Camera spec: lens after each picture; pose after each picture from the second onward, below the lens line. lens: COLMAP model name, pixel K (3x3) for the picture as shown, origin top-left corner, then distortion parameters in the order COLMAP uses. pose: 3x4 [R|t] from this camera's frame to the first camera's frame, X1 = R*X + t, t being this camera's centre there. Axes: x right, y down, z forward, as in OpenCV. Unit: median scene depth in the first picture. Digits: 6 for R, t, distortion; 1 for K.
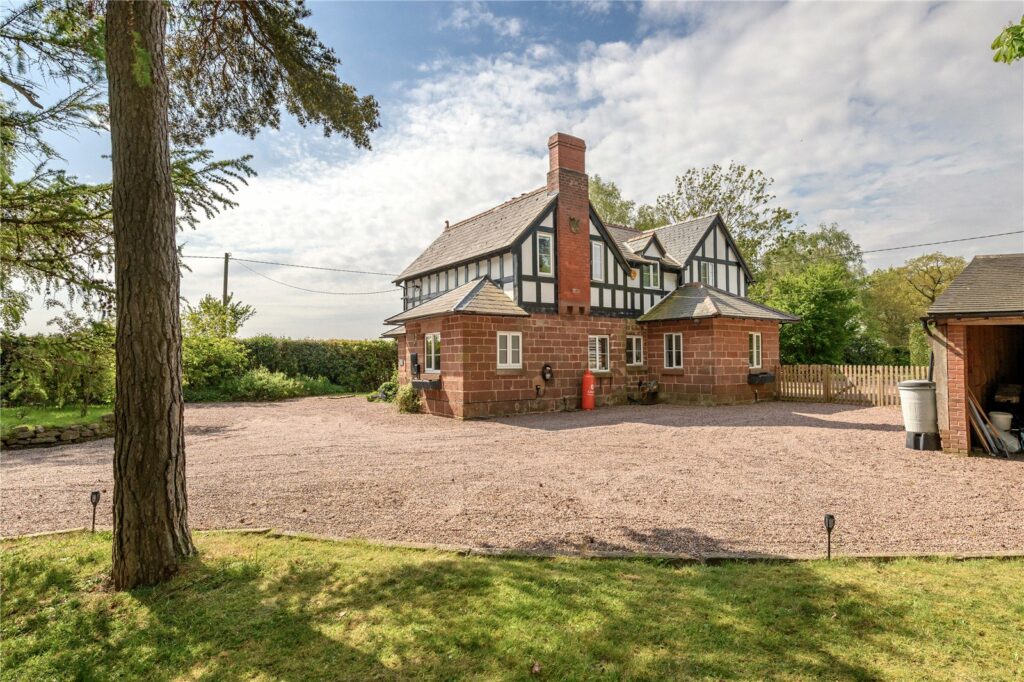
lens RADIAL K [[521.0, 0, 512.0], [0, 521.0, 341.0], [0, 0, 1]] dist [-0.000117, -0.000057]
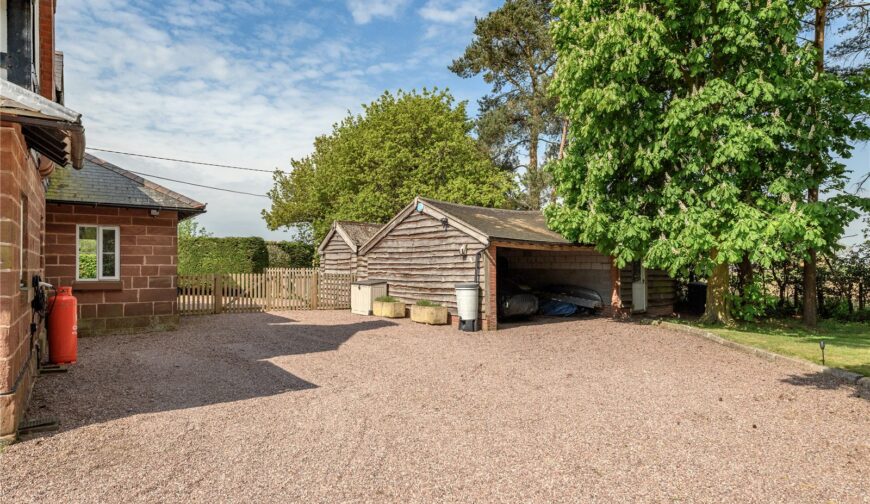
lens RADIAL K [[516.9, 0, 435.0], [0, 516.9, 252.0], [0, 0, 1]] dist [-0.000180, -0.000012]
pose [[-0.014556, 0.040318, 0.999081, -0.373721], [-0.036634, 0.998494, -0.040829, 0.031816], [-0.999223, -0.037195, -0.013057, 0.663019]]
